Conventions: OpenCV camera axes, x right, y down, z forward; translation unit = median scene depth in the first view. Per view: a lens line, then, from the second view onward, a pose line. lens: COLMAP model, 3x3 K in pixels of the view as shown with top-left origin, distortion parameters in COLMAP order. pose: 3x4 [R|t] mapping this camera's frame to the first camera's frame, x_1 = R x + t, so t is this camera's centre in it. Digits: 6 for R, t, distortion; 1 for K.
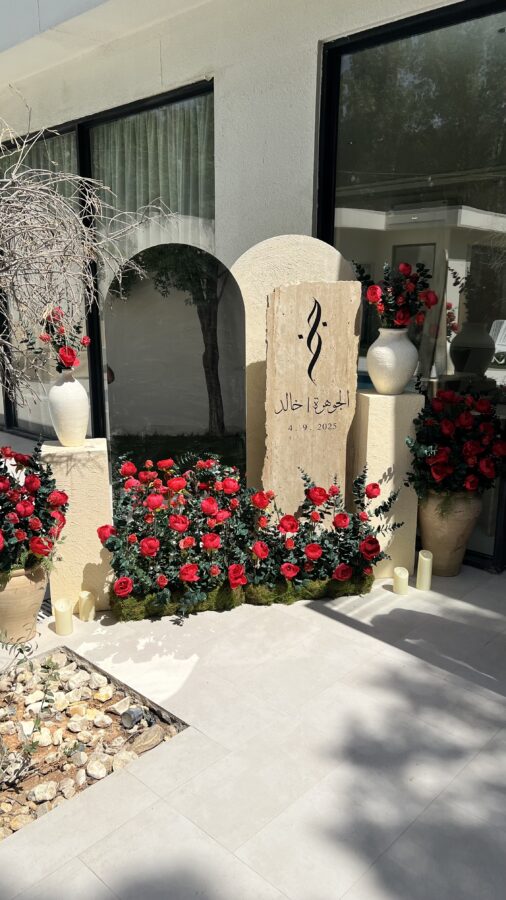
lens RADIAL K [[705.5, 0, 253.0], [0, 705.5, 450.0], [0, 0, 1]] dist [0.001187, -0.001802]
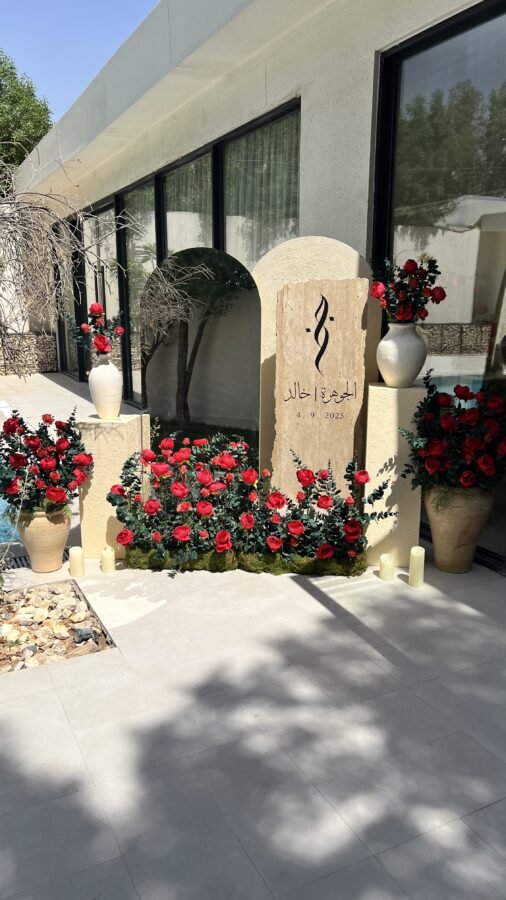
lens RADIAL K [[705.5, 0, 253.0], [0, 705.5, 450.0], [0, 0, 1]] dist [0.001187, -0.001802]
pose [[0.937071, 0.067870, -0.342479, 0.368733], [-0.071811, 0.997418, 0.001177, 0.027015], [0.341675, 0.023491, 0.939525, -0.039530]]
